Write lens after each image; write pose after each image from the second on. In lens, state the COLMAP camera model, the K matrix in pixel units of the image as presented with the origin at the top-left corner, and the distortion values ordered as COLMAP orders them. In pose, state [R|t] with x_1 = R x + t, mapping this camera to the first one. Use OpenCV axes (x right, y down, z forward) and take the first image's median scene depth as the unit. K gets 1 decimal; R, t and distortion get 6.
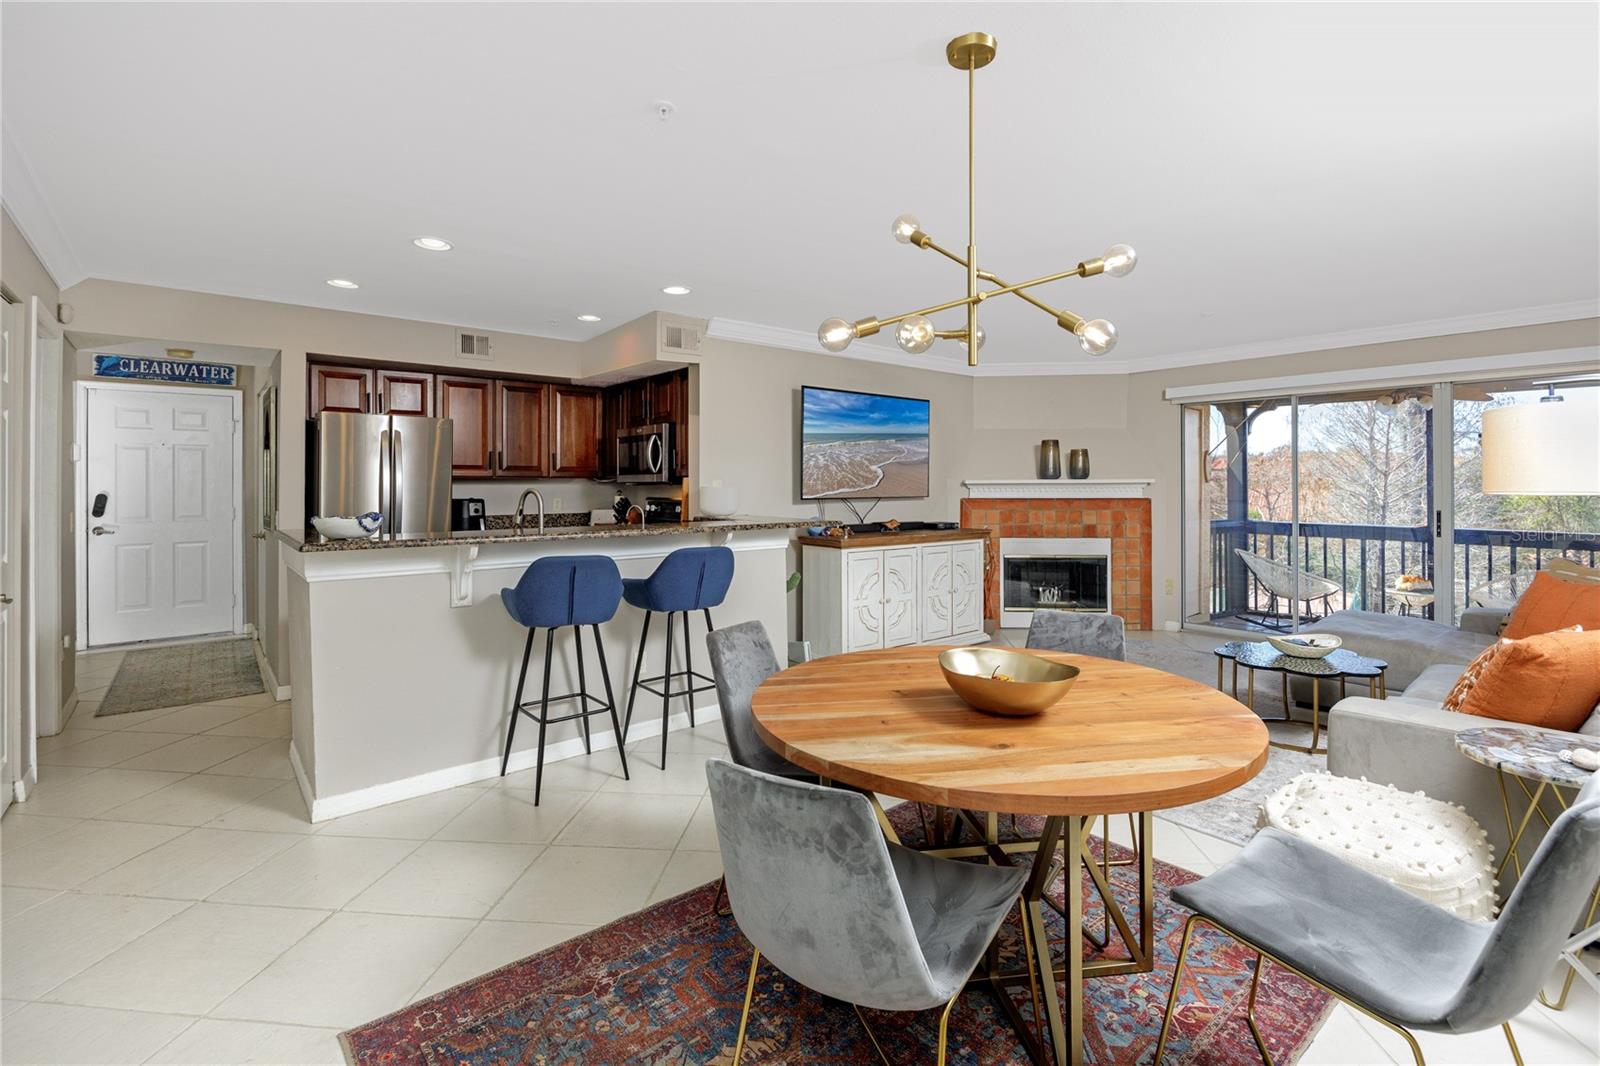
lens RADIAL K [[740.6, 0, 803.1], [0, 740.6, 478.2], [0, 0, 1]] dist [-0.015311, 0.000766]
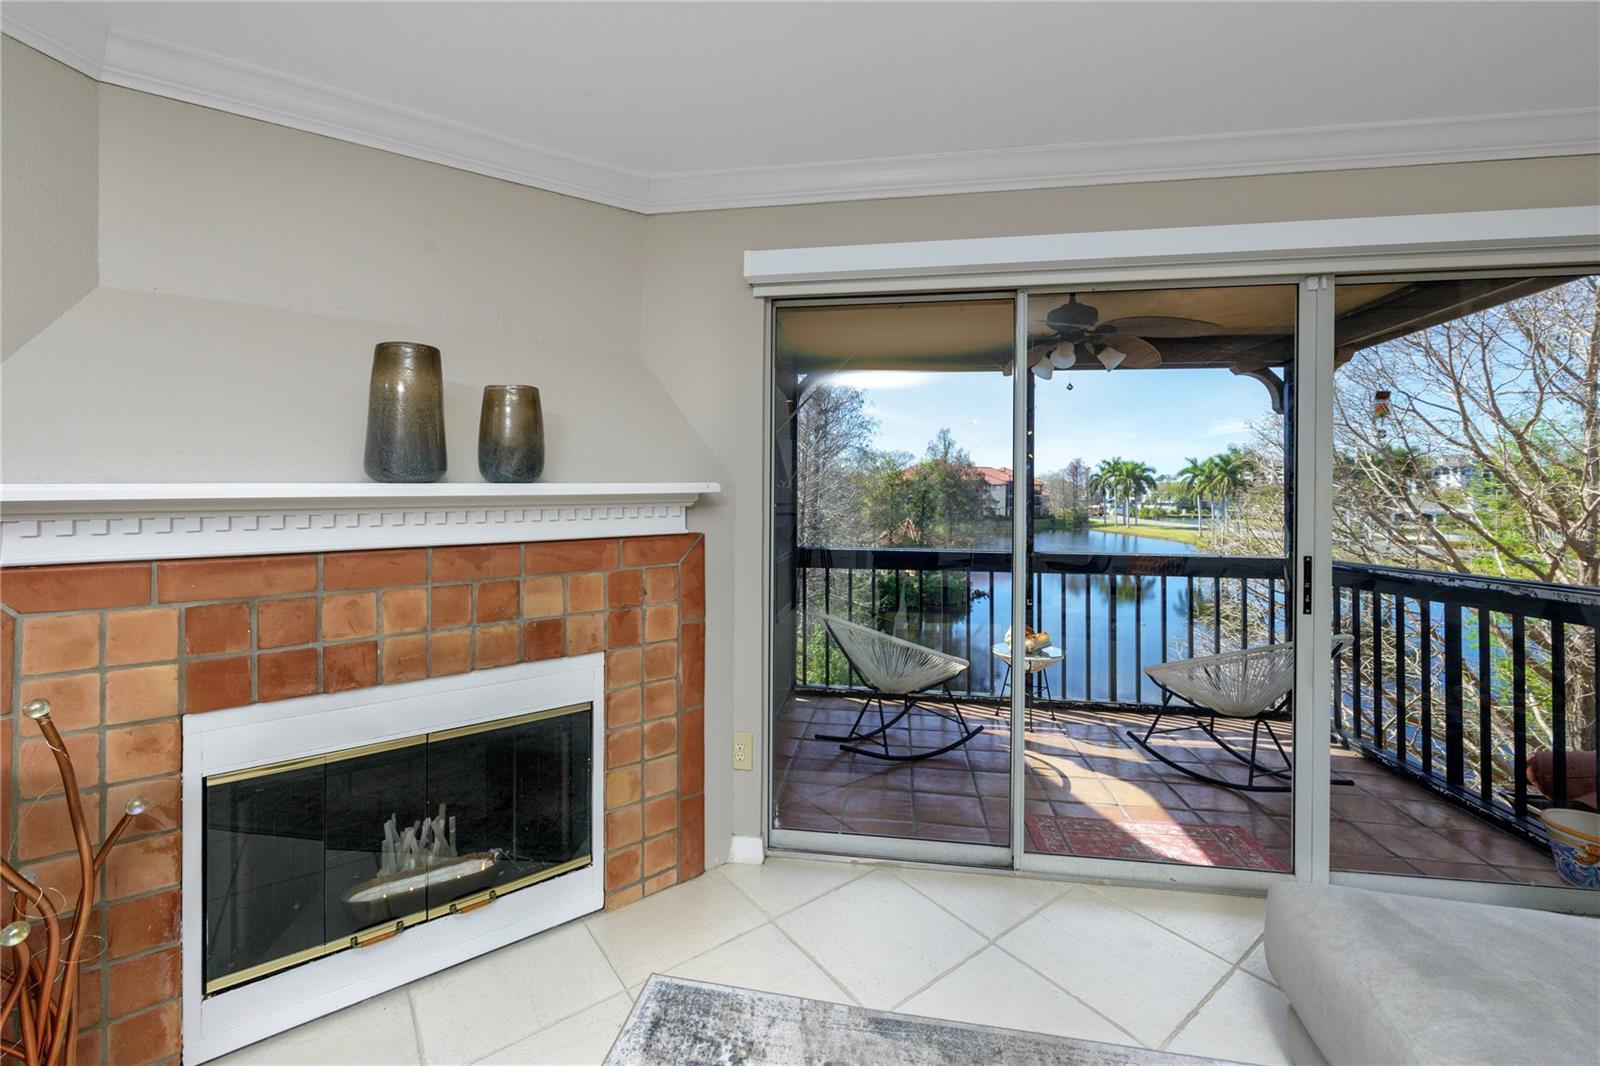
lens RADIAL K [[677.5, 0, 801.8], [0, 677.5, 480.3], [0, 0, 1]] dist [0.000241, 0.000378]
pose [[0.748132, 0.006500, 0.663518, 0.274444], [-0.007961, 0.999968, -0.000820, -0.000273], [-0.663502, -0.004669, 0.748160, 0.701002]]
